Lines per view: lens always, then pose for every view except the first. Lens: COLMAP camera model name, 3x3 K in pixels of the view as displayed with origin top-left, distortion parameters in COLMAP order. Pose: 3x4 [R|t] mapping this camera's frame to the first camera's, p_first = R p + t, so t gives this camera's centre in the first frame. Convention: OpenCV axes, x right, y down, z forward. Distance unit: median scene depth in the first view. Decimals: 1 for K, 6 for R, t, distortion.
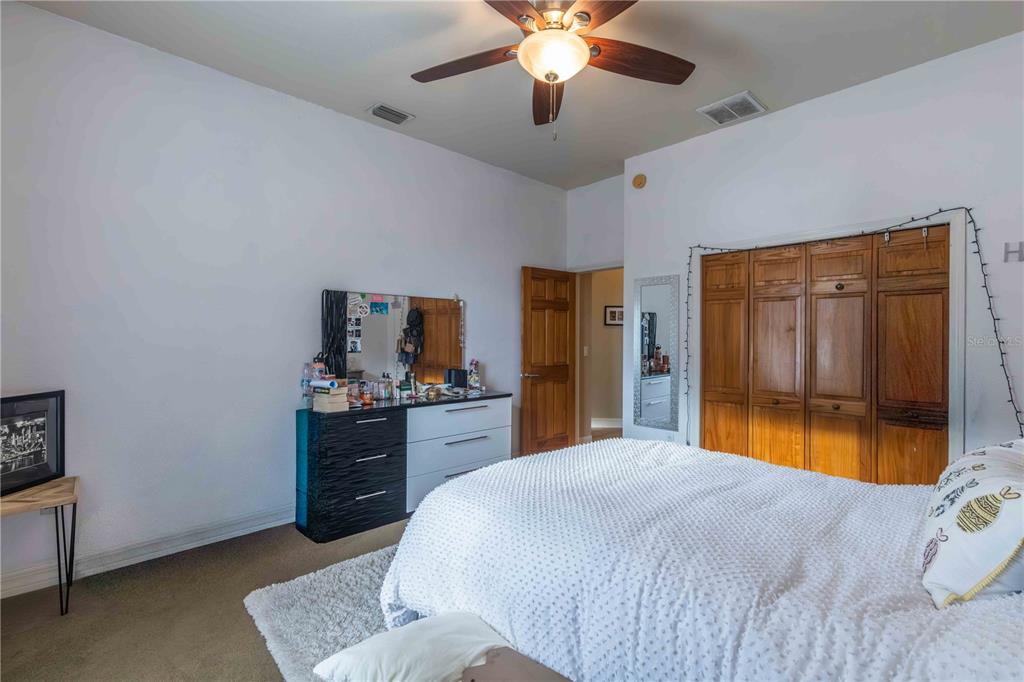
lens RADIAL K [[452.5, 0, 513.2], [0, 452.5, 339.5], [0, 0, 1]] dist [-0.003442, 0.000412]
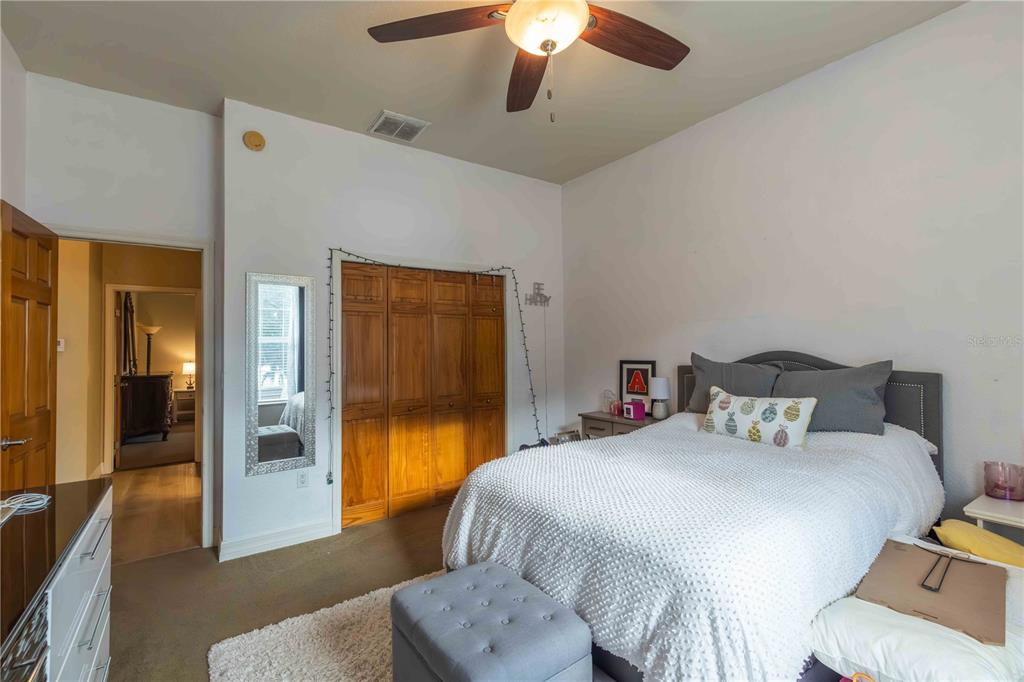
lens RADIAL K [[452.5, 0, 514.0], [0, 452.5, 338.1], [0, 0, 1]] dist [-0.003442, 0.000412]
pose [[0.124167, 0.014733, 0.992152, -0.456363], [0.024231, 0.999547, -0.017875, -0.007110], [-0.991965, 0.026261, 0.123754, 0.576497]]
